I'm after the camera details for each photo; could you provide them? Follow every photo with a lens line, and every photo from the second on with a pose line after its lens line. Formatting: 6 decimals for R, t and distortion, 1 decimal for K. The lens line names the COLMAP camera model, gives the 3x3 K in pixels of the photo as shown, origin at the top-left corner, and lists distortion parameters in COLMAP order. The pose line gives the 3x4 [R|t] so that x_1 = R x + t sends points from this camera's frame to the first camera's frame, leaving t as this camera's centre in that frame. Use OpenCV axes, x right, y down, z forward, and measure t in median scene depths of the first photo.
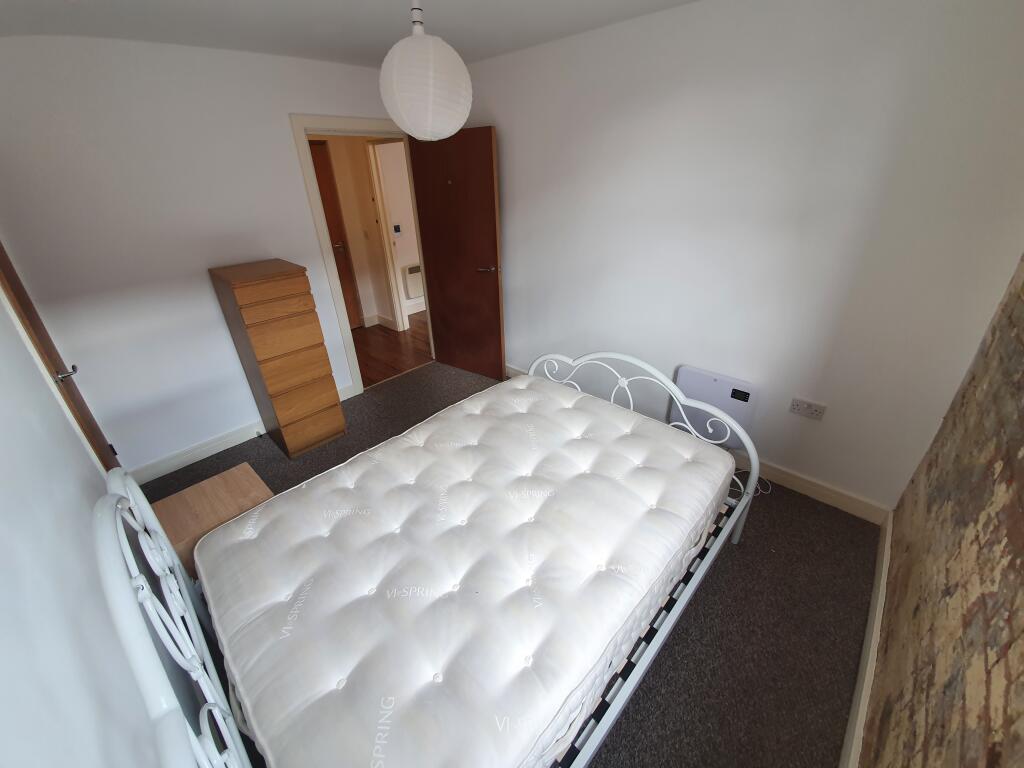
lens RADIAL K [[408.1, 0, 519.0], [0, 408.1, 379.6], [0, 0, 1]] dist [-0.000037, -0.013222]
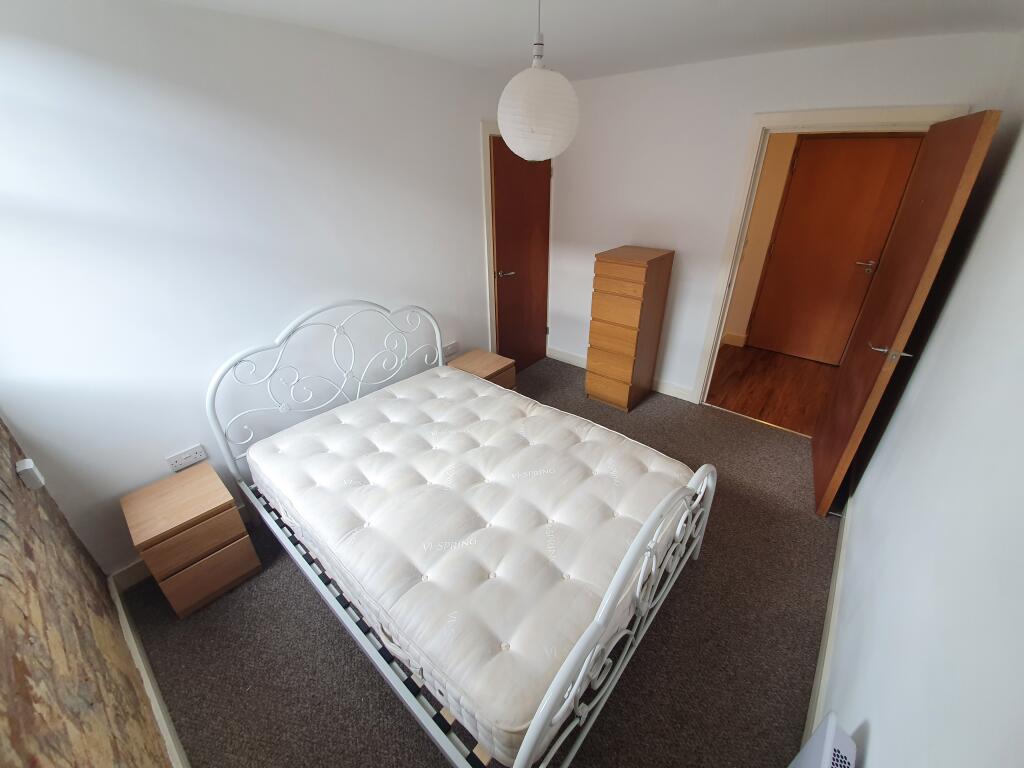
lens RADIAL K [[408.1, 0, 519.0], [0, 408.1, 379.6], [0, 0, 1]] dist [-0.000037, -0.013222]
pose [[0.035185, 0.483426, -0.874678, 0.810599], [-0.448869, 0.789616, 0.418357, -0.443320], [0.892904, 0.377896, 0.244778, 0.720489]]
